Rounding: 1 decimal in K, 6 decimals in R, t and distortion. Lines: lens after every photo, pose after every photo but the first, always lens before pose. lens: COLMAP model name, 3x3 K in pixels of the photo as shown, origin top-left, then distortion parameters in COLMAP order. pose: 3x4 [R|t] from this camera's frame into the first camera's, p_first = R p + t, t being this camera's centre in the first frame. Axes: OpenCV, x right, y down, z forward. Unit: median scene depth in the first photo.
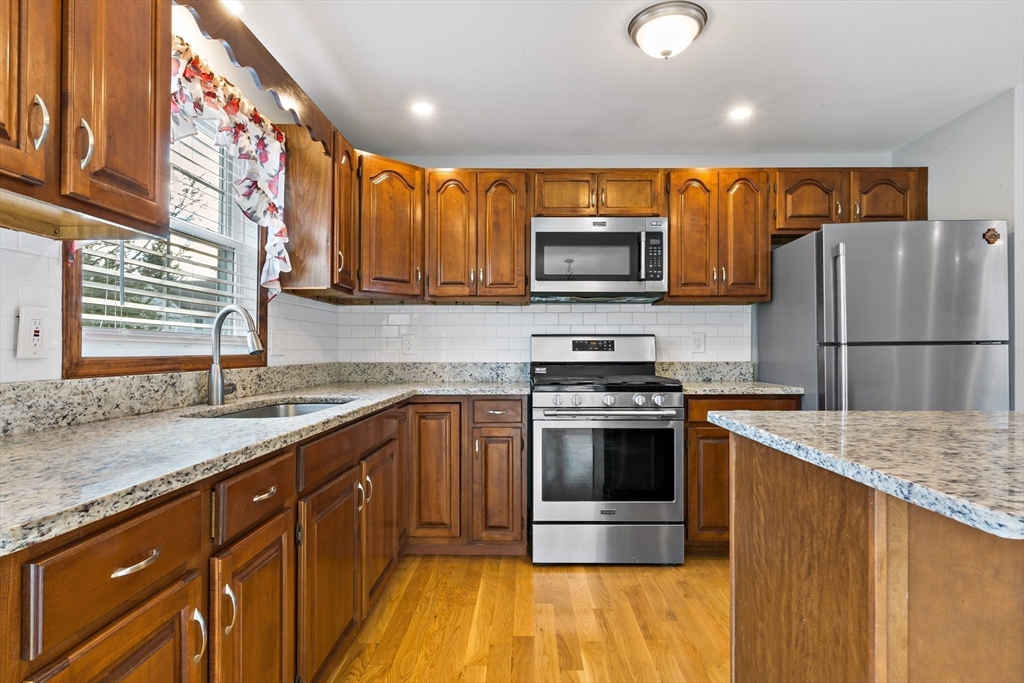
lens RADIAL K [[547.0, 0, 549.3], [0, 547.0, 357.5], [0, 0, 1]] dist [-0.008118, -0.002595]
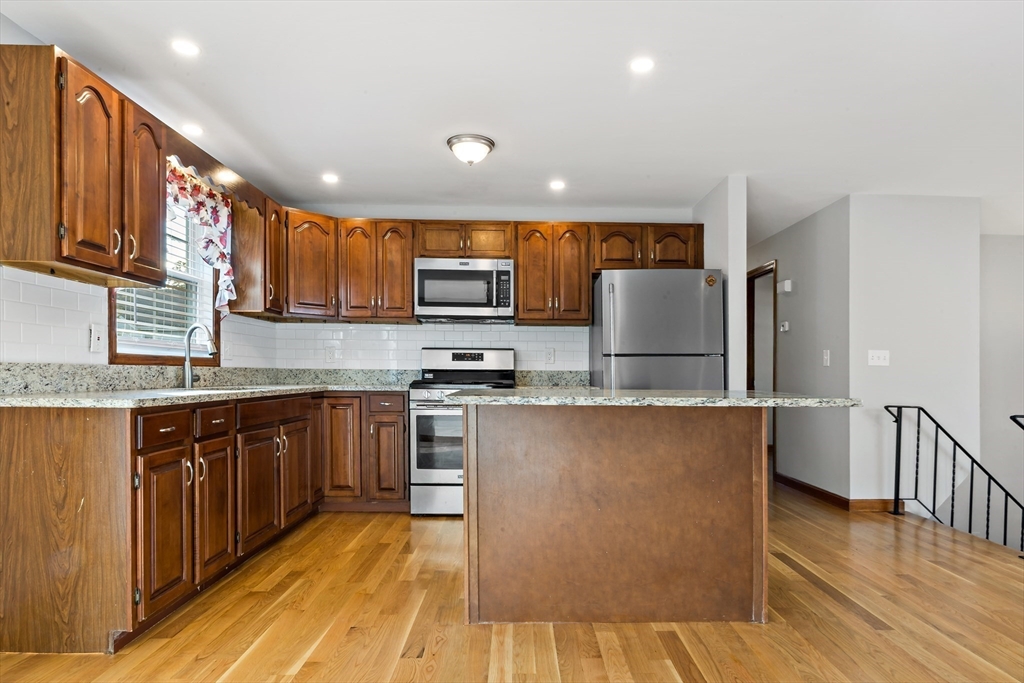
lens RADIAL K [[567.2, 0, 481.3], [0, 567.2, 409.7], [0, 0, 1]] dist [-0.011976, 0.000276]
pose [[0.998639, 0.018621, -0.048727, 0.224235], [-0.015802, 0.998214, 0.057613, 0.031659], [0.049713, -0.056765, 0.997149, -0.420814]]
